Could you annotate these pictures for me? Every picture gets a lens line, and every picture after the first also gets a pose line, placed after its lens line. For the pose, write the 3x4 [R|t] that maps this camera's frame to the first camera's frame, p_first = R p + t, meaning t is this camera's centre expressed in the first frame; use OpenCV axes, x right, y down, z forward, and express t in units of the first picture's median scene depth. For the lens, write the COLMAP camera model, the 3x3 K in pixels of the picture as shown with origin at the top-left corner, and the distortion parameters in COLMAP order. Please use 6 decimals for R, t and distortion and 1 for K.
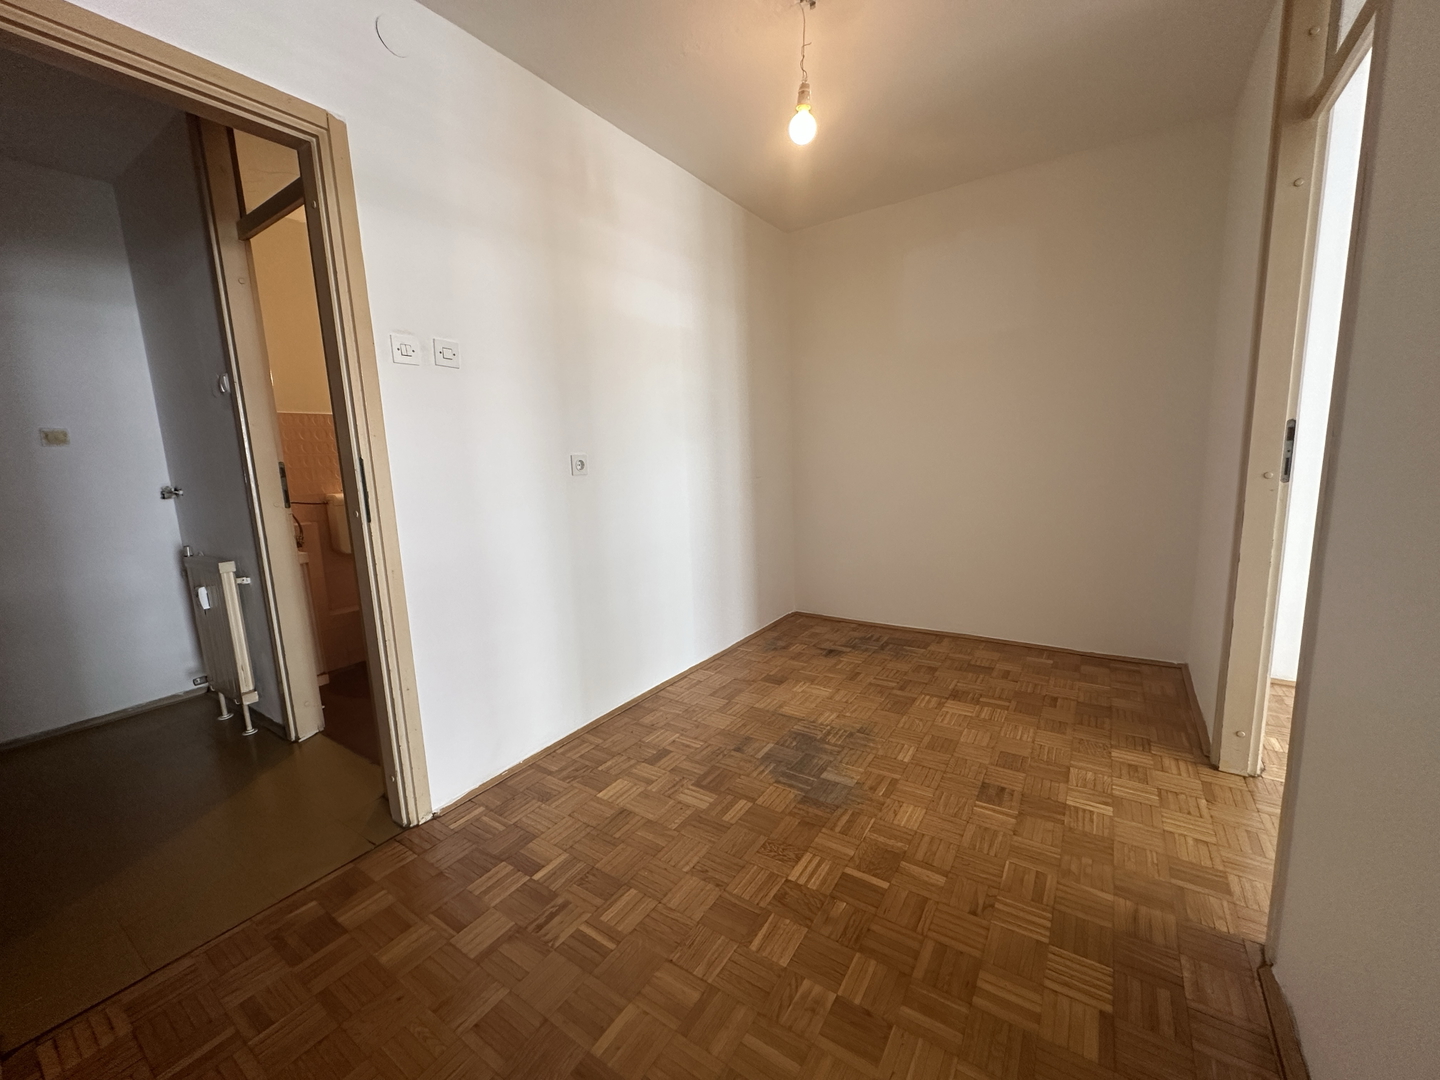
lens RADIAL K [[574.1, 0, 713.9], [0, 574.1, 540.5], [0, 0, 1]] dist [-0.000758, -0.000245]
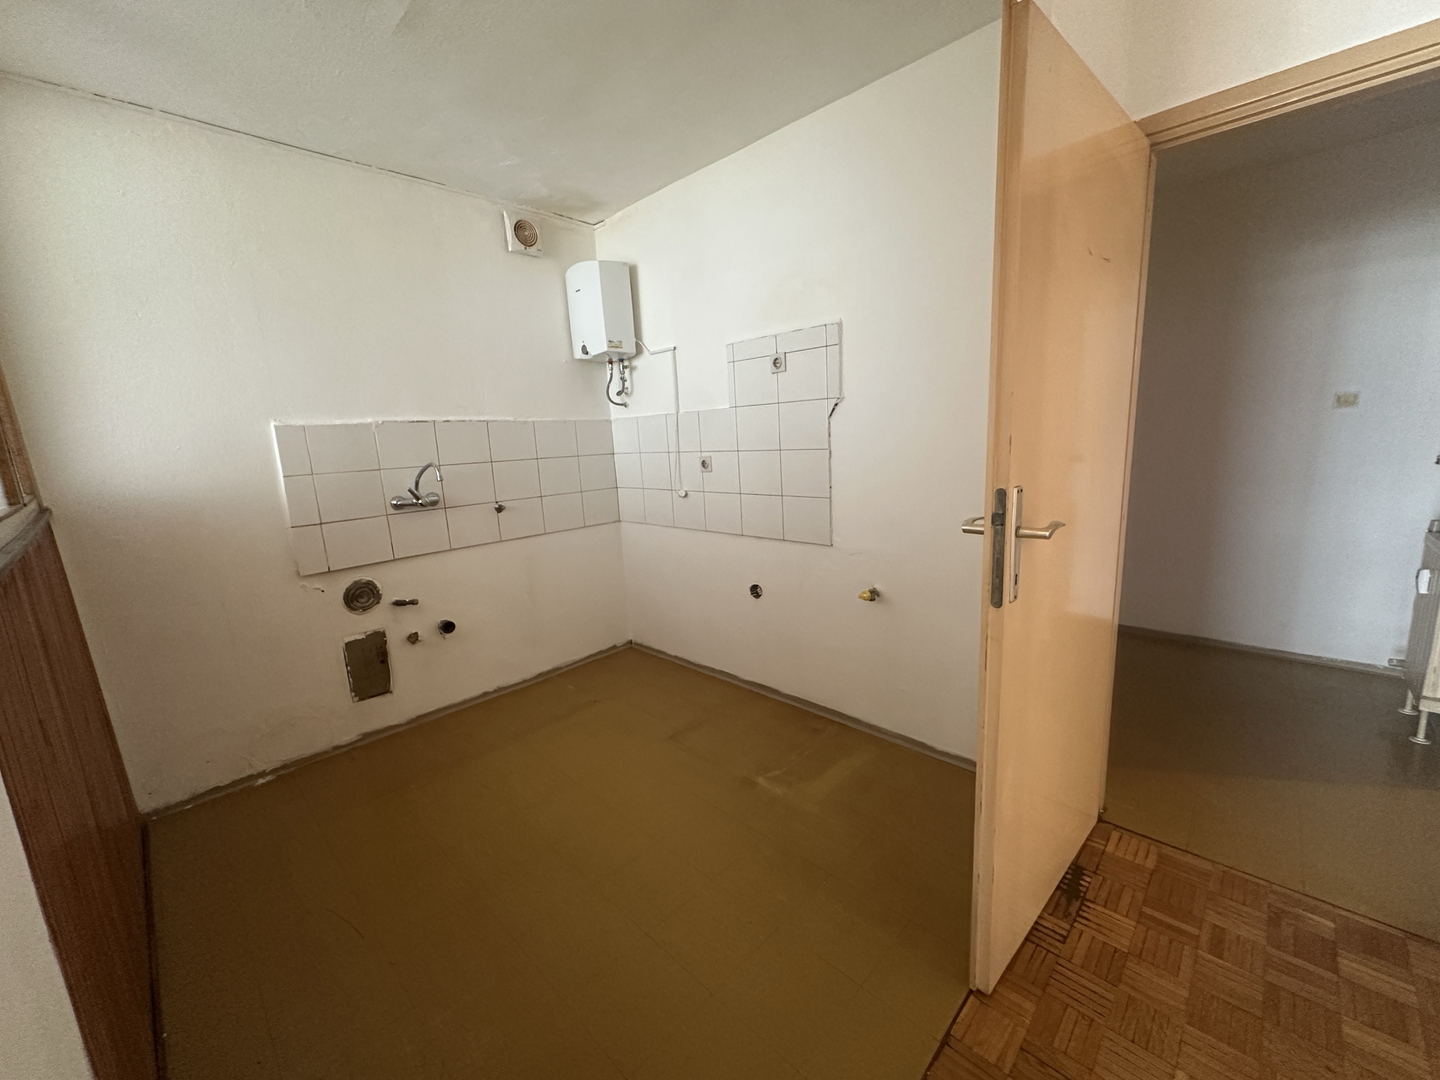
lens RADIAL K [[574.1, 0, 715.8], [0, 574.1, 535.1], [0, 0, 1]] dist [-0.000758, -0.000245]
pose [[-0.172841, 0.220728, -0.959898, 0.240105], [-0.098983, 0.965740, 0.239895, -0.117100], [0.979963, 0.136478, -0.145071, 0.036351]]
